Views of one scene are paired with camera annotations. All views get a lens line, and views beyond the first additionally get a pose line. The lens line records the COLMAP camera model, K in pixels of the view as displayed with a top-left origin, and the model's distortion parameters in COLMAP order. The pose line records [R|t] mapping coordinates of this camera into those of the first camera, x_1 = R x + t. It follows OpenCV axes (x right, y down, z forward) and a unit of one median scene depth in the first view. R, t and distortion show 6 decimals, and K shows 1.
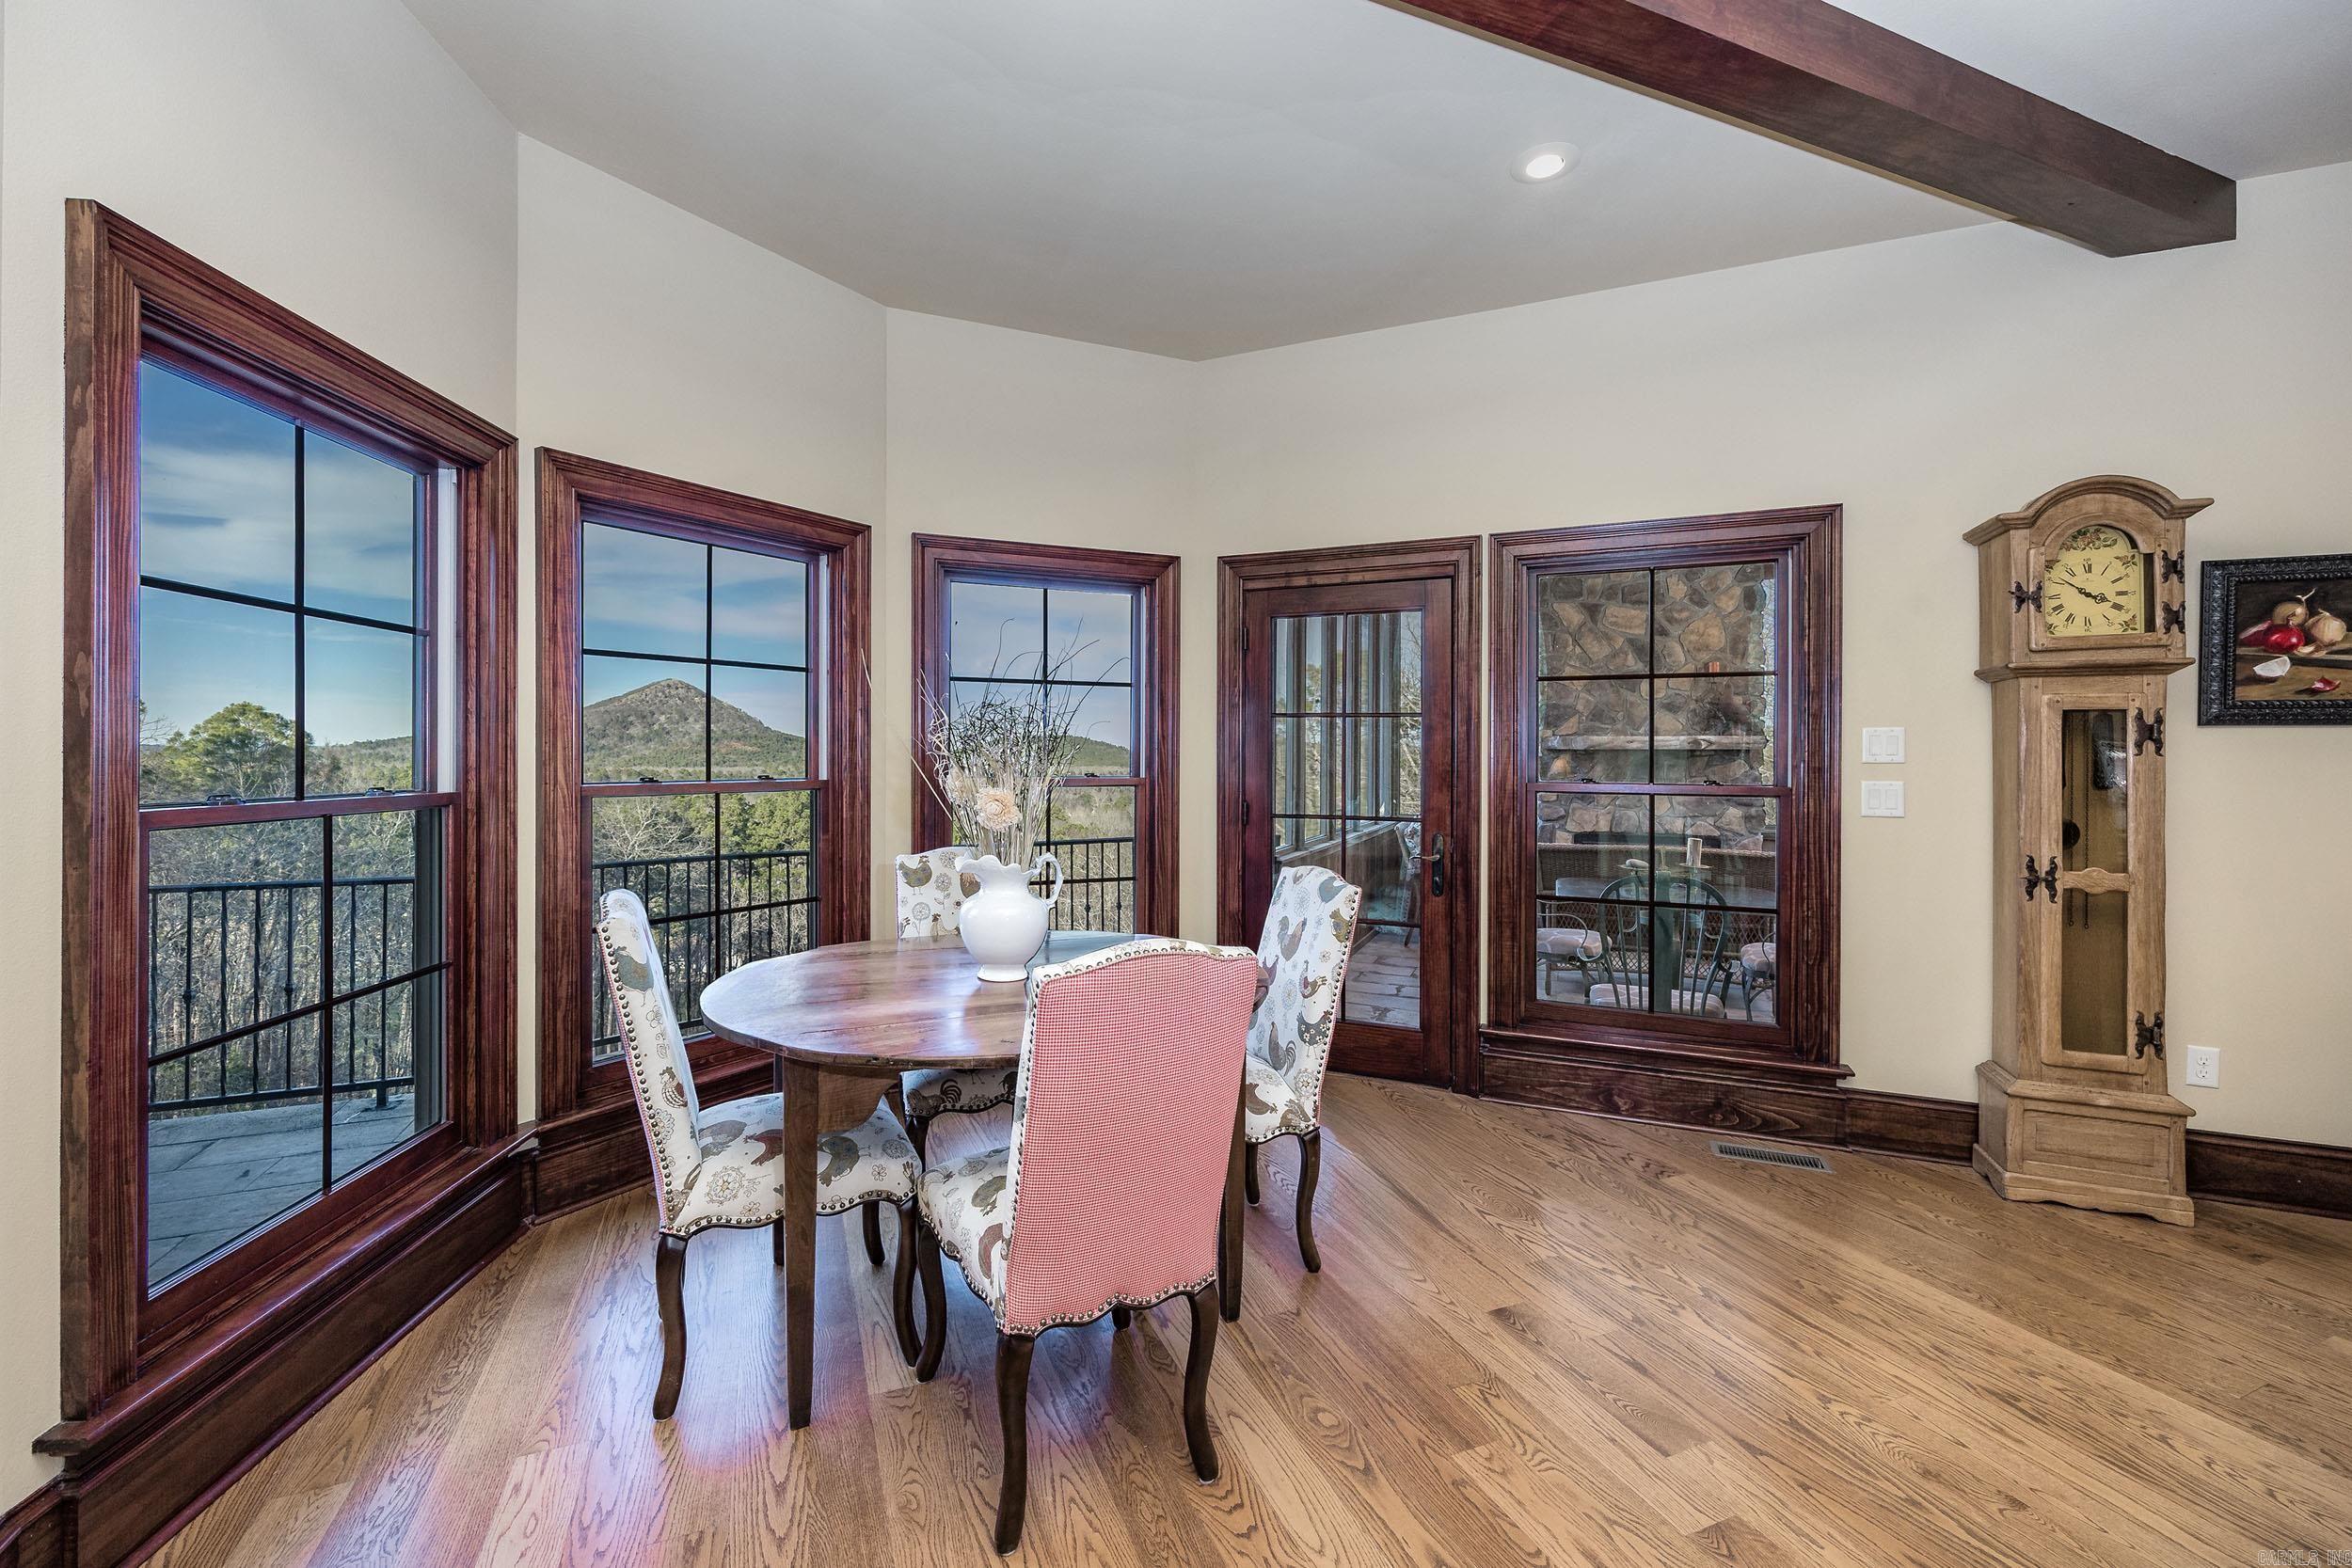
lens RADIAL K [[960.7, 0, 1175.9], [0, 960.7, 756.6], [0, 0, 1]] dist [-0.003416, 0.000530]
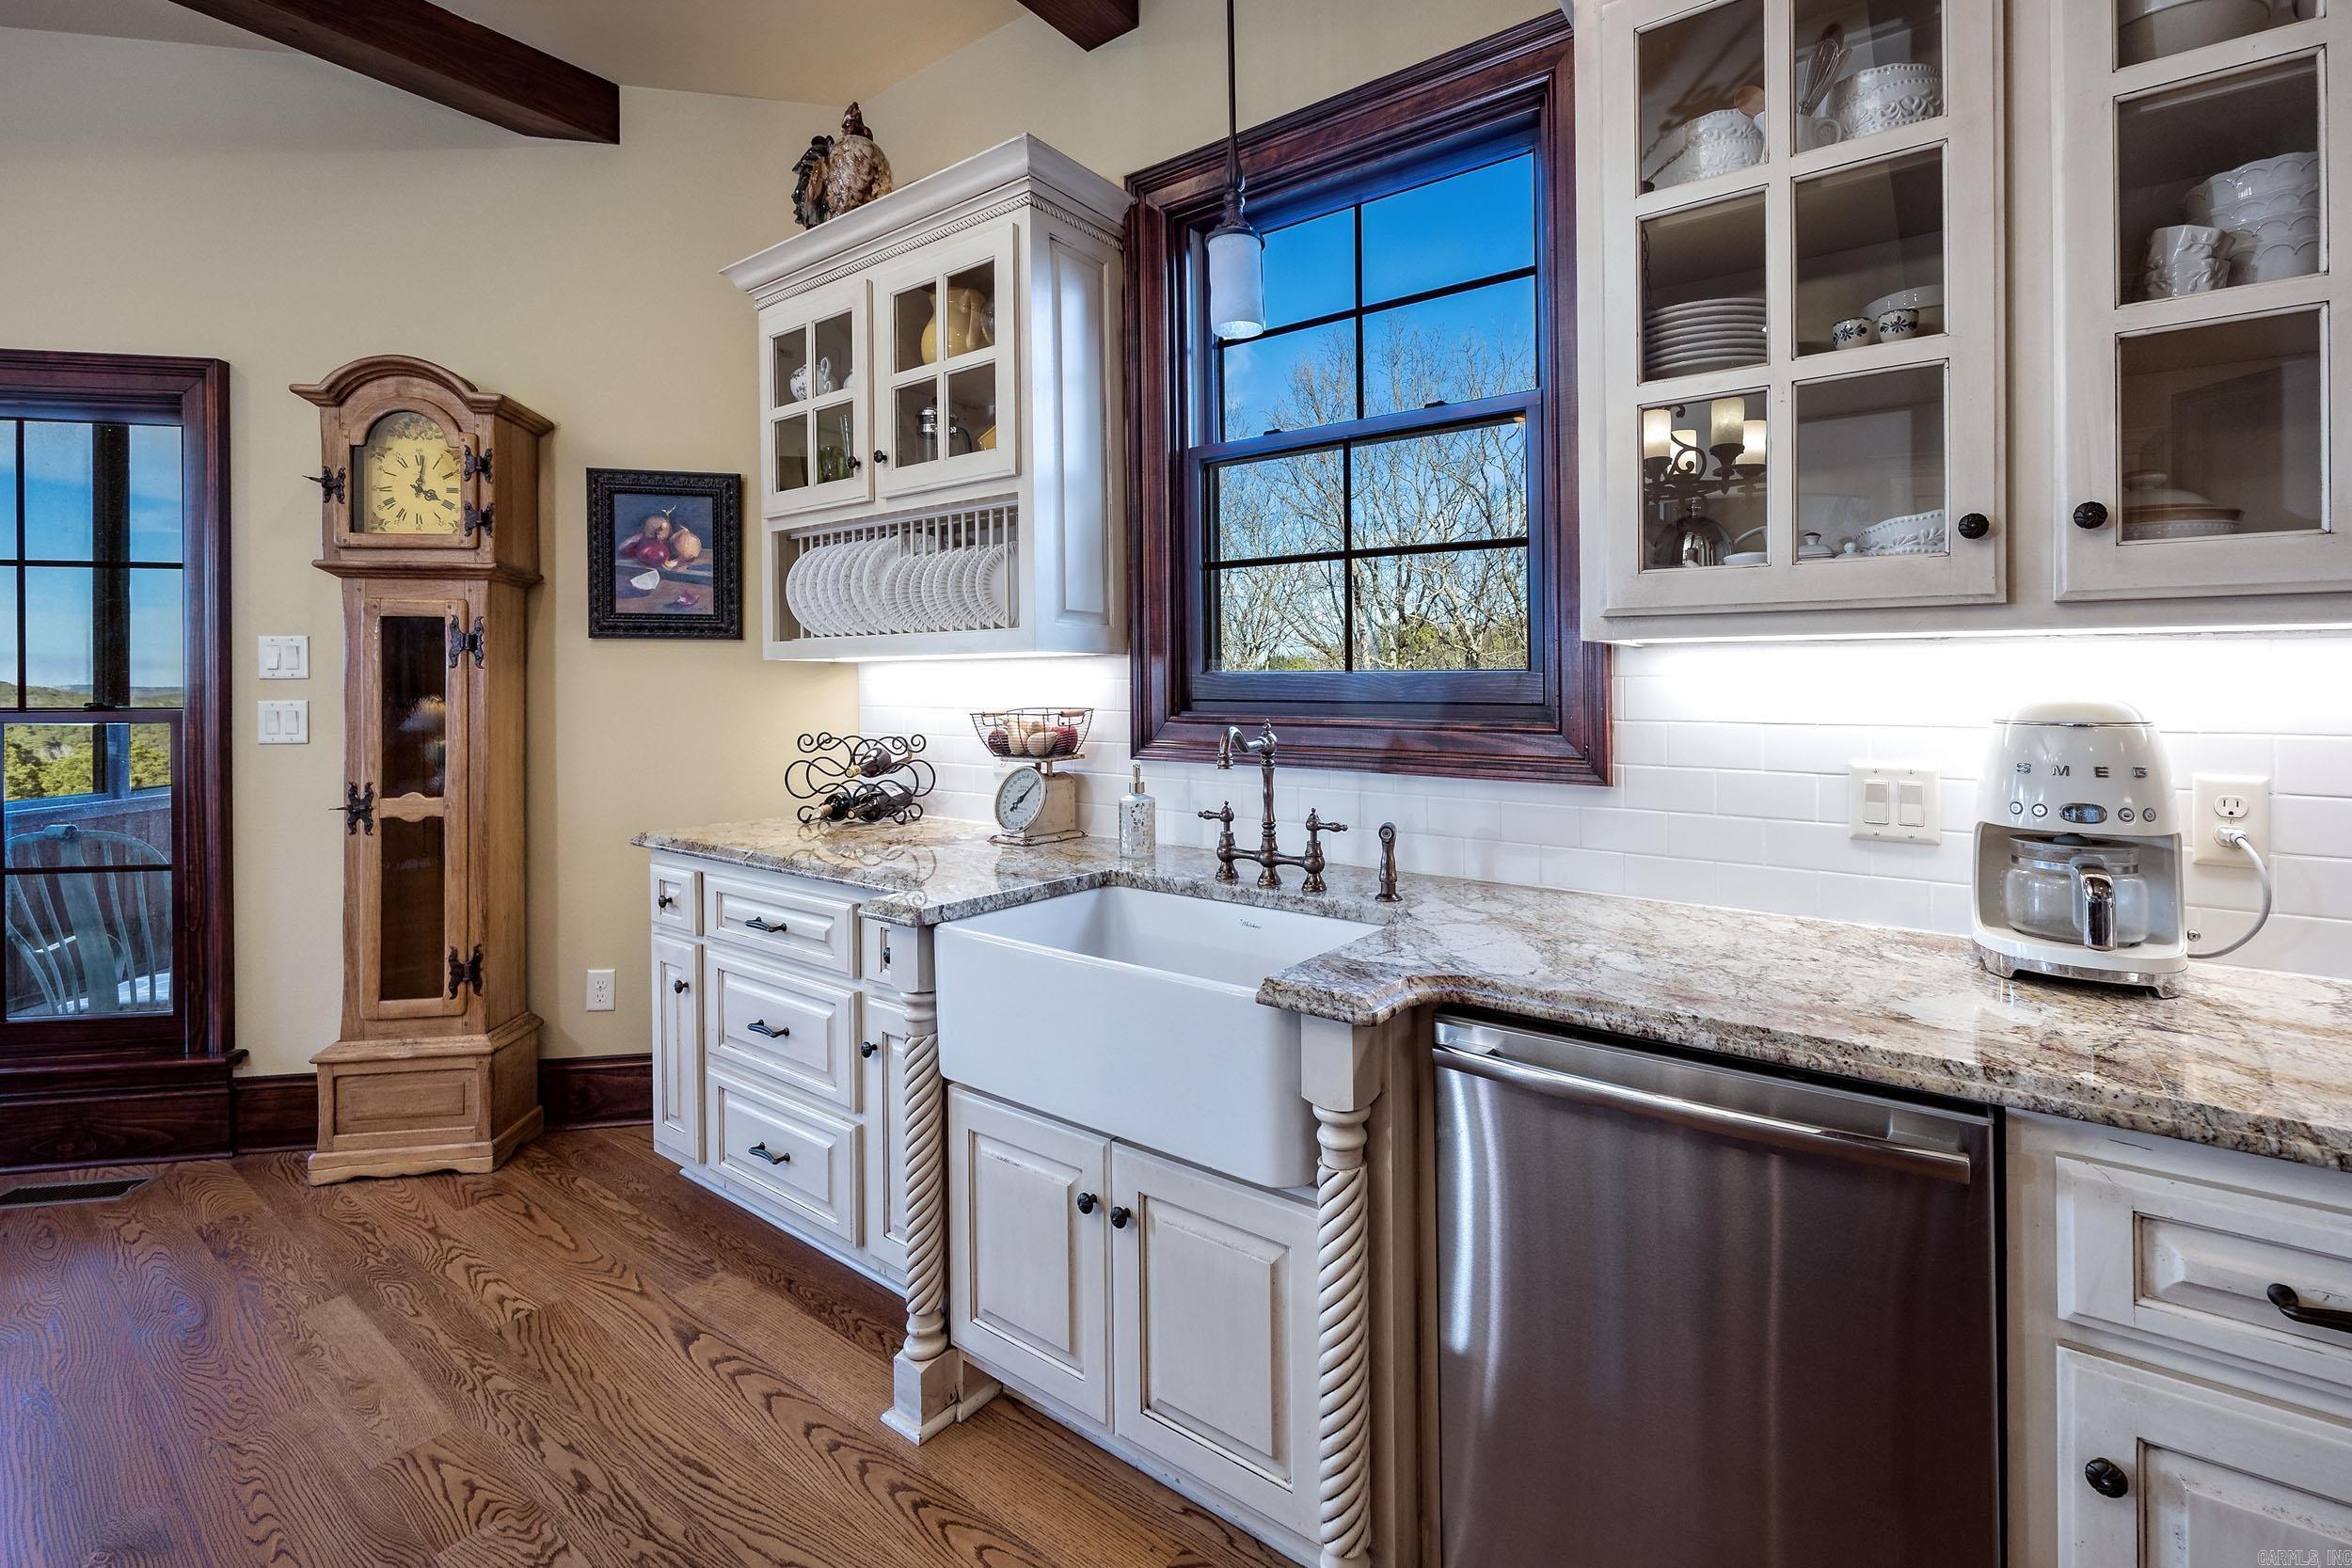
lens RADIAL K [[1016.7, 0, 1261.8], [0, 1016.7, 682.1], [0, 0, 1]] dist [0.001172, 0.002998]
pose [[0.837449, -0.002922, 0.546507, 1.094090], [0.005295, 0.999982, -0.002767, 0.018946], [-0.546489, 0.005211, 0.837450, -0.234290]]
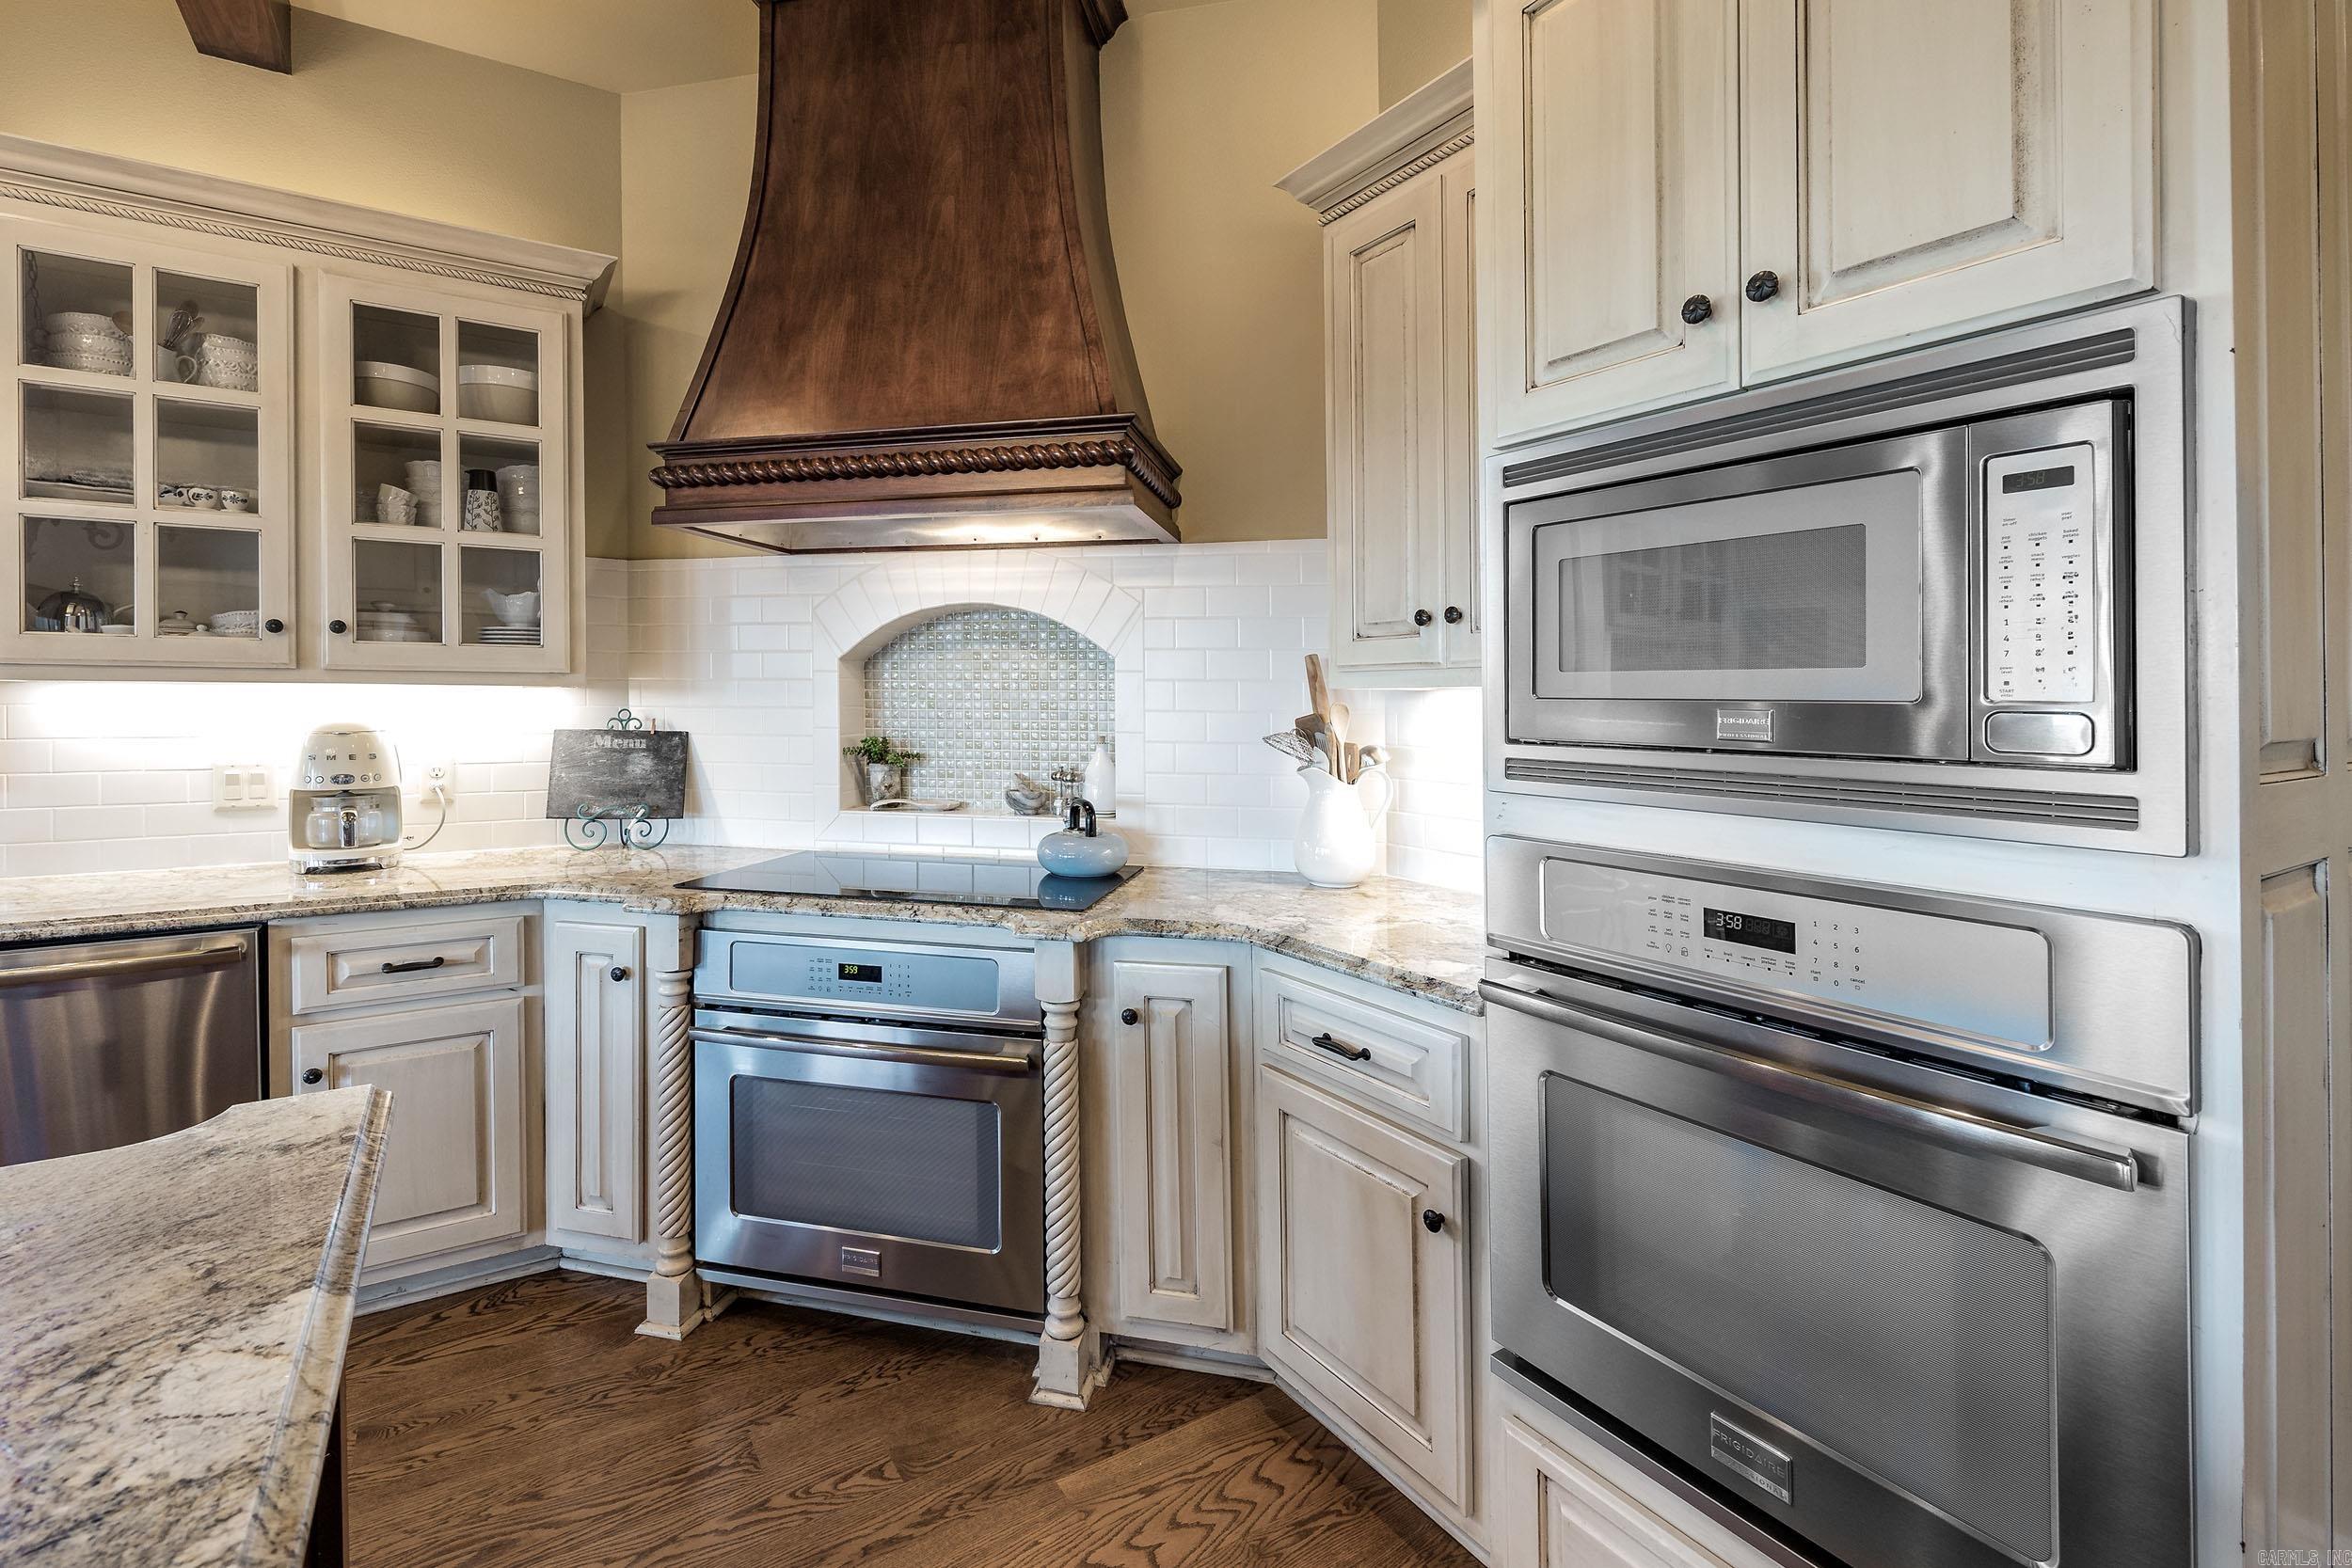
lens RADIAL K [[1016.7, 0, 1117.2], [0, 1016.7, 707.5], [0, 0, 1]] dist [0.001172, 0.002998]
pose [[-0.162657, -0.013262, 0.986594, 0.691960], [-0.001525, 0.999912, 0.013190, 0.004393], [-0.986681, 0.000641, -0.162663, -0.557720]]
